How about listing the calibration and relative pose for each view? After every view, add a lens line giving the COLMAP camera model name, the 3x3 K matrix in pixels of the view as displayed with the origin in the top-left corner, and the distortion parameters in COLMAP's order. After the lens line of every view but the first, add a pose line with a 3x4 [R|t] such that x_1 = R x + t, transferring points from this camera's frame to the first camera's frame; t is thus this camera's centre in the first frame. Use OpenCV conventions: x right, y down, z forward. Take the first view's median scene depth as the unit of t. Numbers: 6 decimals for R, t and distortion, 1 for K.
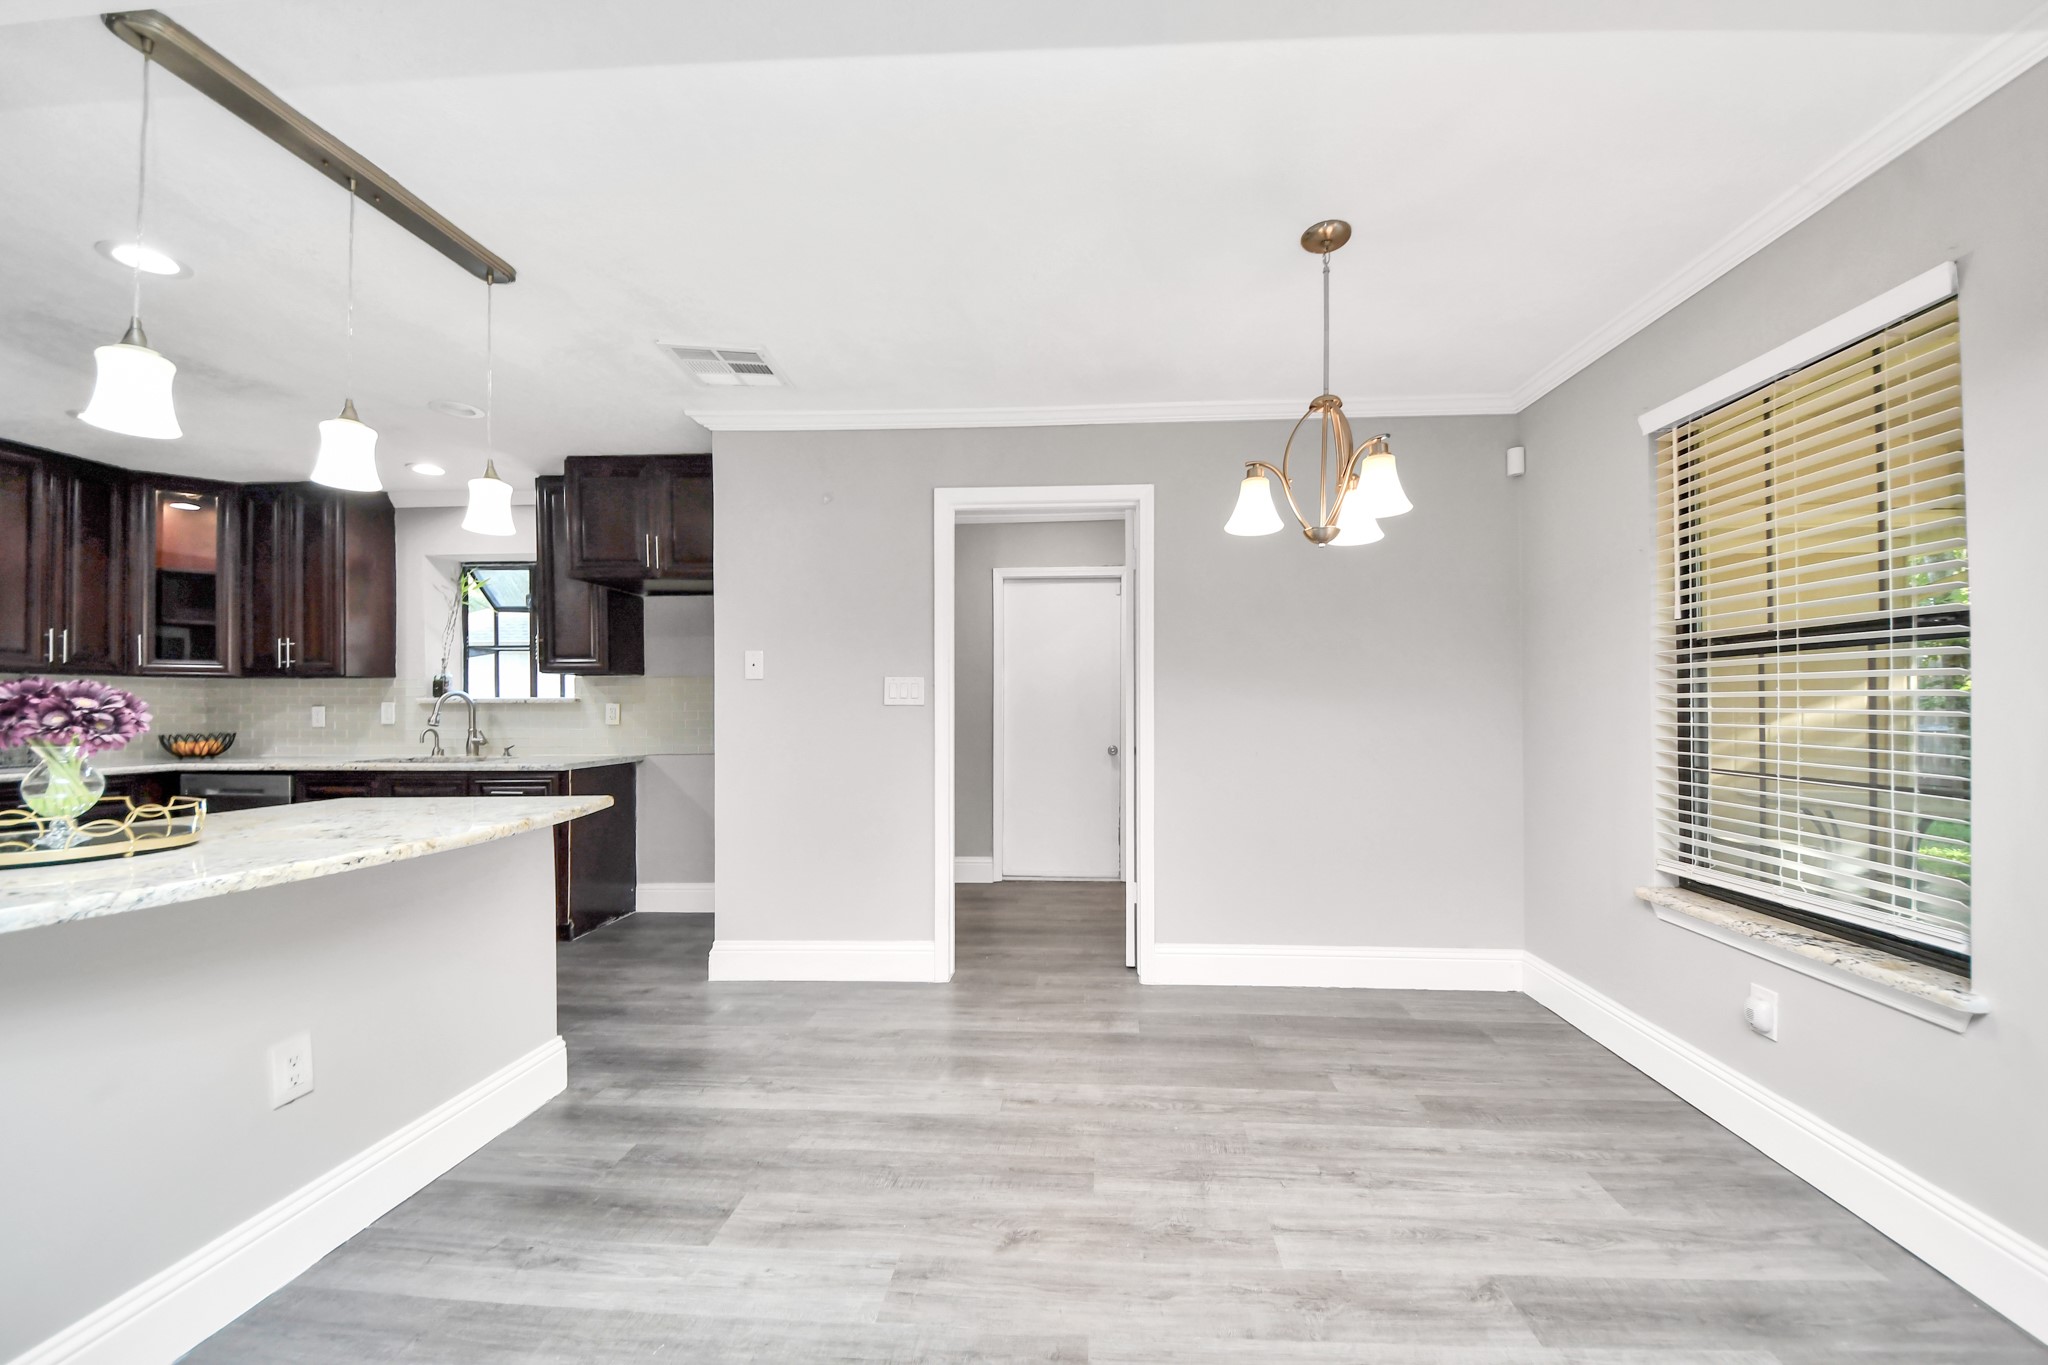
lens RADIAL K [[713.6, 0, 1062.2], [0, 713.6, 704.4], [0, 0, 1]] dist [0.000053, -0.006396]
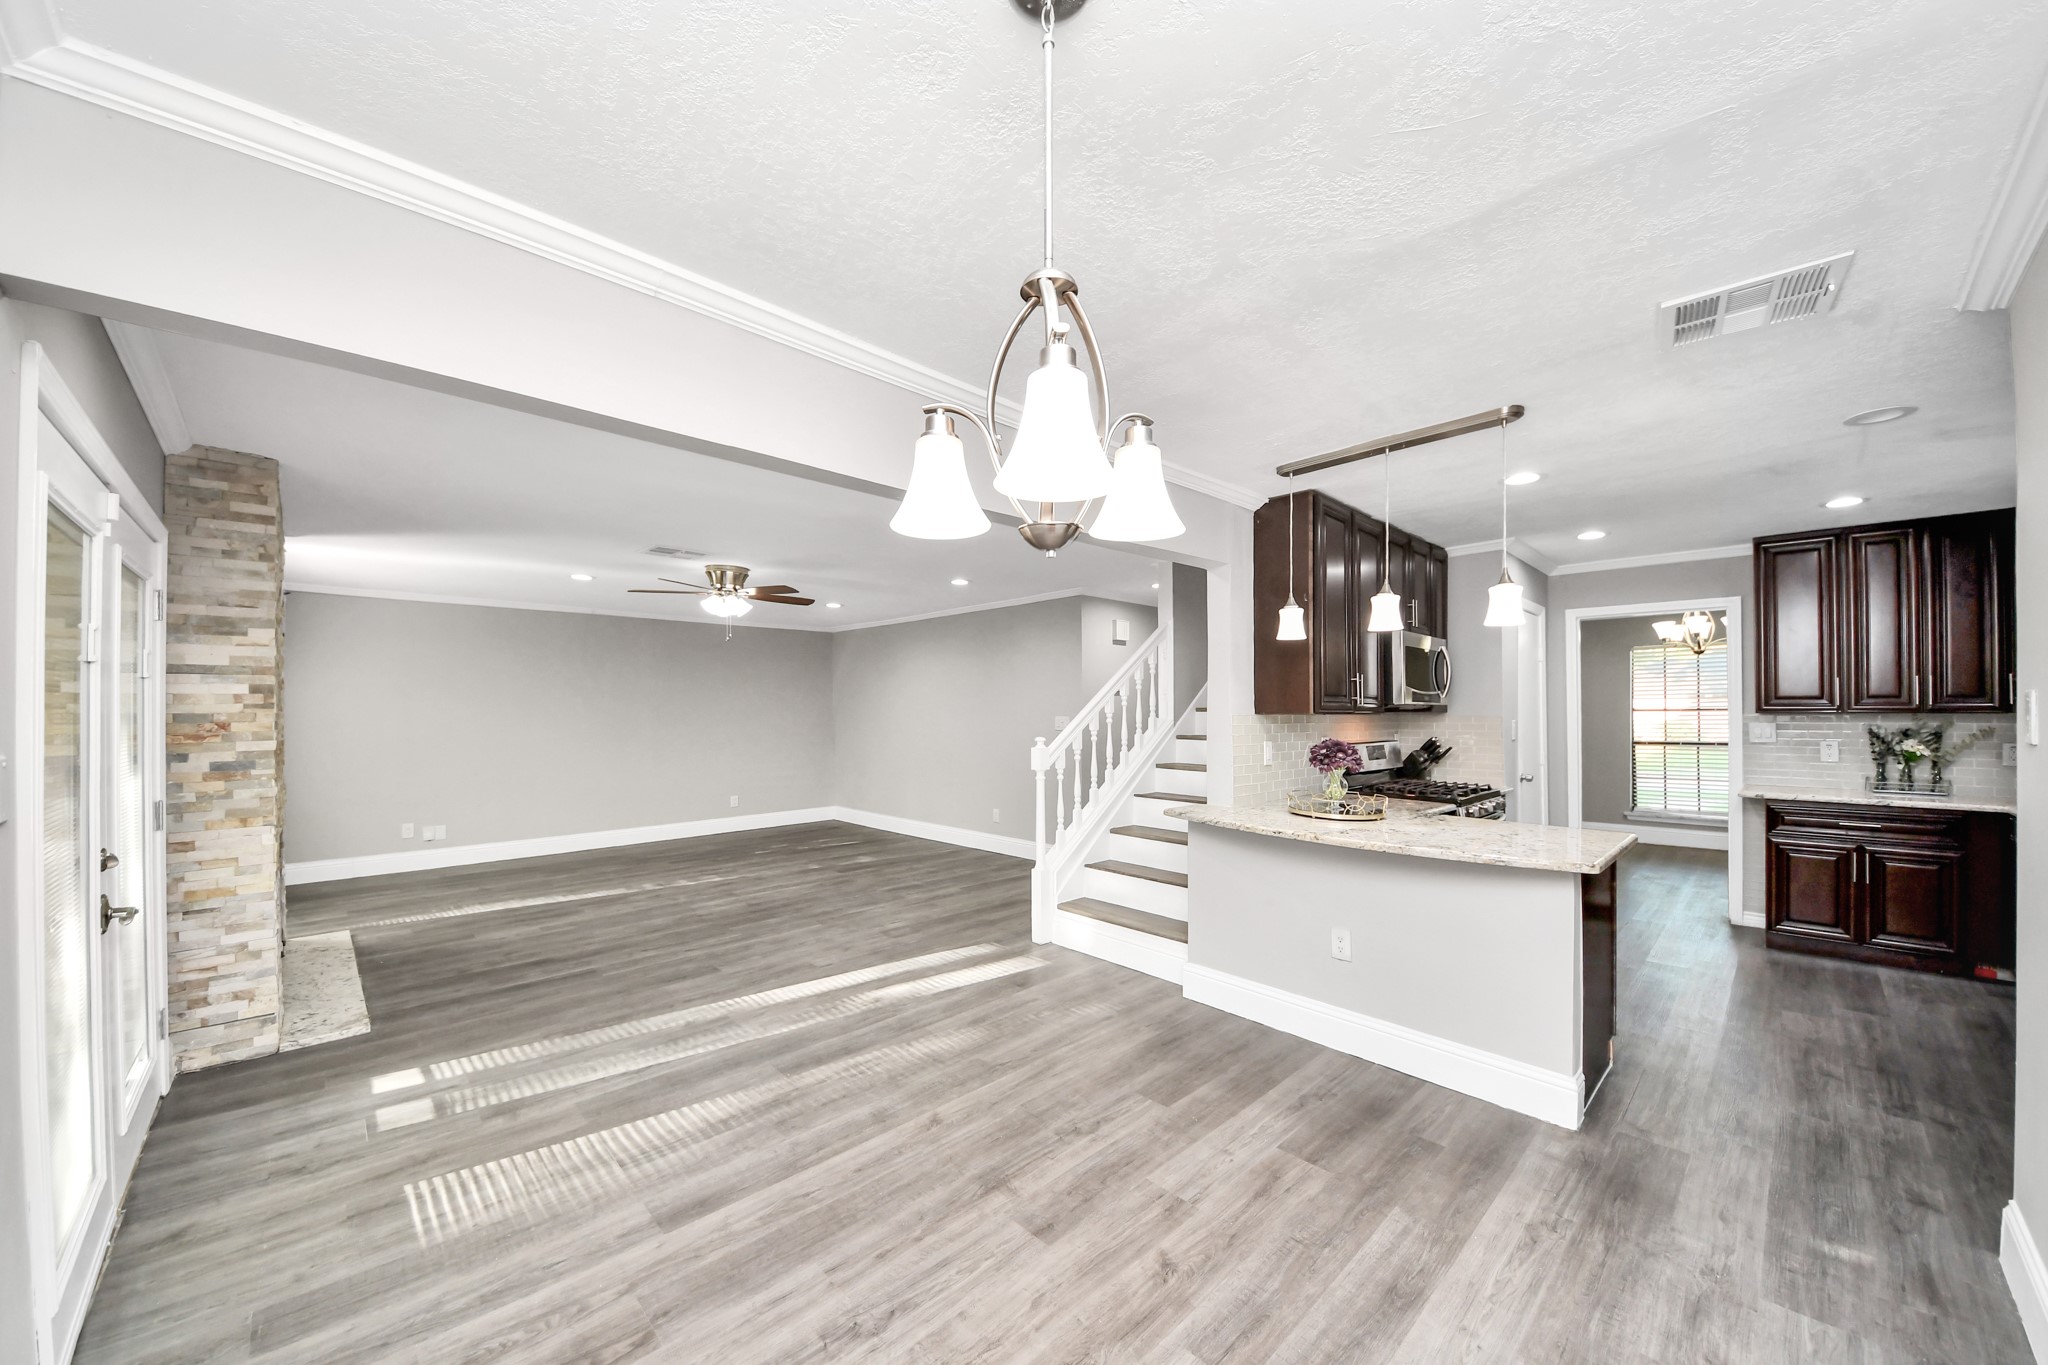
lens RADIAL K [[768.4, 0, 1053.5], [0, 768.4, 704.7], [0, 0, 1]] dist [0.015783, -0.000022]
pose [[-0.647742, 0.002156, -0.761857, 0.899920], [0.001818, 0.999998, 0.001284, -0.129269], [0.761858, -0.000553, -0.647744, 1.516161]]
